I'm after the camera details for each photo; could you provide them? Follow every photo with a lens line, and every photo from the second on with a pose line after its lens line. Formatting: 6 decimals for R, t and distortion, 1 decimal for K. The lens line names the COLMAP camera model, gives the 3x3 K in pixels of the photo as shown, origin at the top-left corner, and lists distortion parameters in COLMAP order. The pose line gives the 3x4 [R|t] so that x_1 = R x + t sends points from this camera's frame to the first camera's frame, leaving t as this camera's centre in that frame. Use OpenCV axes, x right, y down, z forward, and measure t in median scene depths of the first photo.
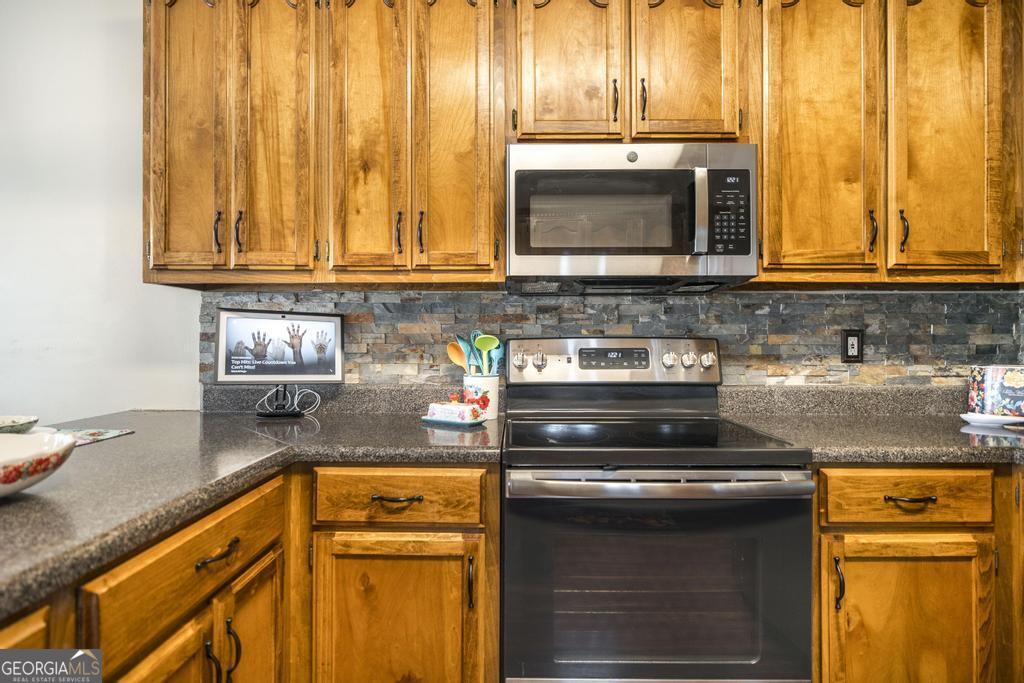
lens RADIAL K [[520.7, 0, 514.0], [0, 520.7, 335.8], [0, 0, 1]] dist [0.013124, 0.000259]
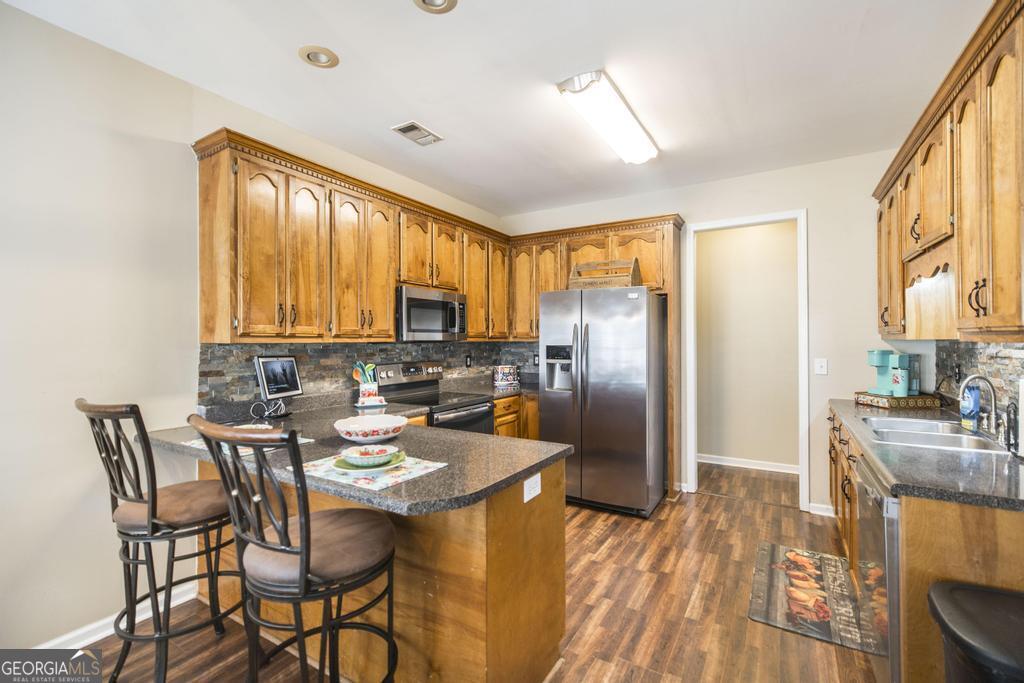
lens RADIAL K [[448.4, 0, 511.5], [0, 448.4, 338.7], [0, 0, 1]] dist [0.004817, 0.000070]
pose [[0.516352, 0.000023, 0.856376, -1.459375], [-0.003968, 0.999989, 0.002366, -0.123280], [-0.856367, -0.004620, 0.516347, -0.473051]]
